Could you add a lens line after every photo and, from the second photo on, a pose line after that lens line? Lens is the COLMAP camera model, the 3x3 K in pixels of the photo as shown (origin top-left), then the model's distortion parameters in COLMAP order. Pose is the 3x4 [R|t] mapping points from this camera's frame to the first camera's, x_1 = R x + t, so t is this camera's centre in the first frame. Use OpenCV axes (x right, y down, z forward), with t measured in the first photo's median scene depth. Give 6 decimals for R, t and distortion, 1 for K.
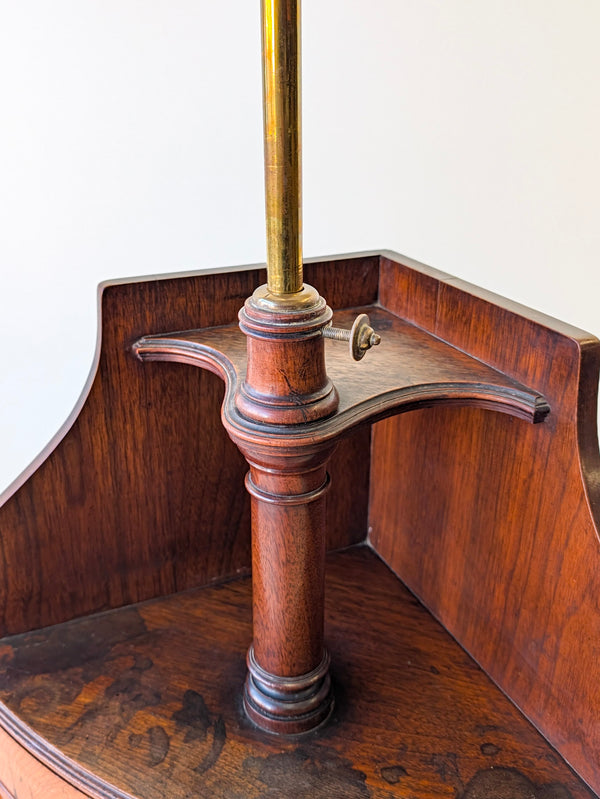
lens RADIAL K [[773.8, 0, 291.6], [0, 773.8, 399.3], [0, 0, 1]] dist [0.139435, -0.441922]
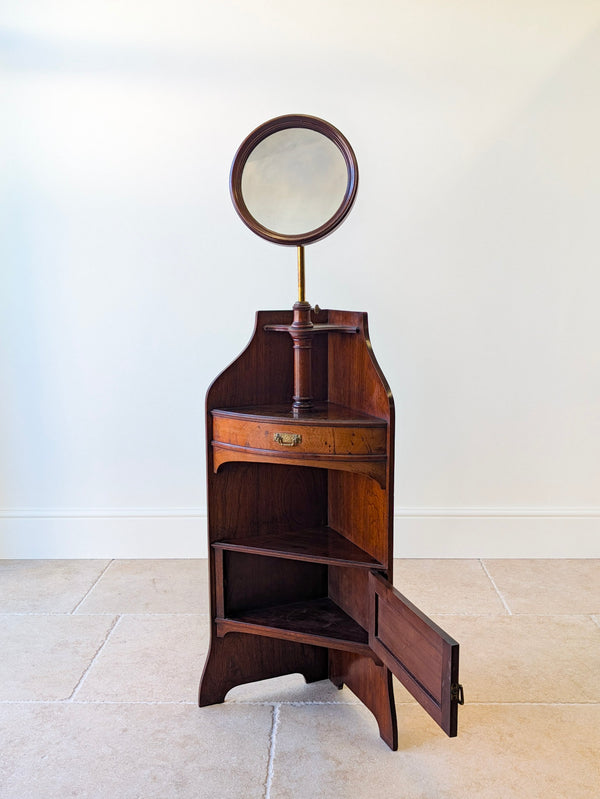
lens RADIAL K [[740.0, 0, 302.1], [0, 740.0, 378.8], [0, 0, 1]] dist [-0.007086, -0.014675]
pose [[0.999924, -0.005055, -0.011230, 0.031872], [0.001512, 0.955368, -0.295415, 1.248107], [0.012222, 0.295376, 0.955303, -2.434145]]
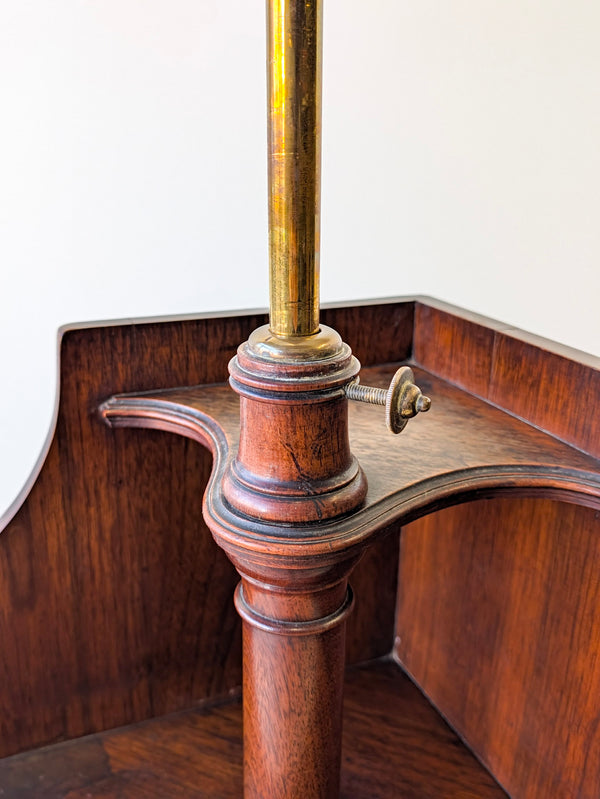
lens RADIAL K [[775.5, 0, 300.0], [0, 775.5, 399.5], [0, 0, 1]] dist [-0.008811, -0.028494]
pose [[0.999779, 0.018928, -0.009155, 0.003230], [-0.019627, 0.996309, -0.083568, -0.014583], [0.007540, 0.083729, 0.996460, 0.216573]]
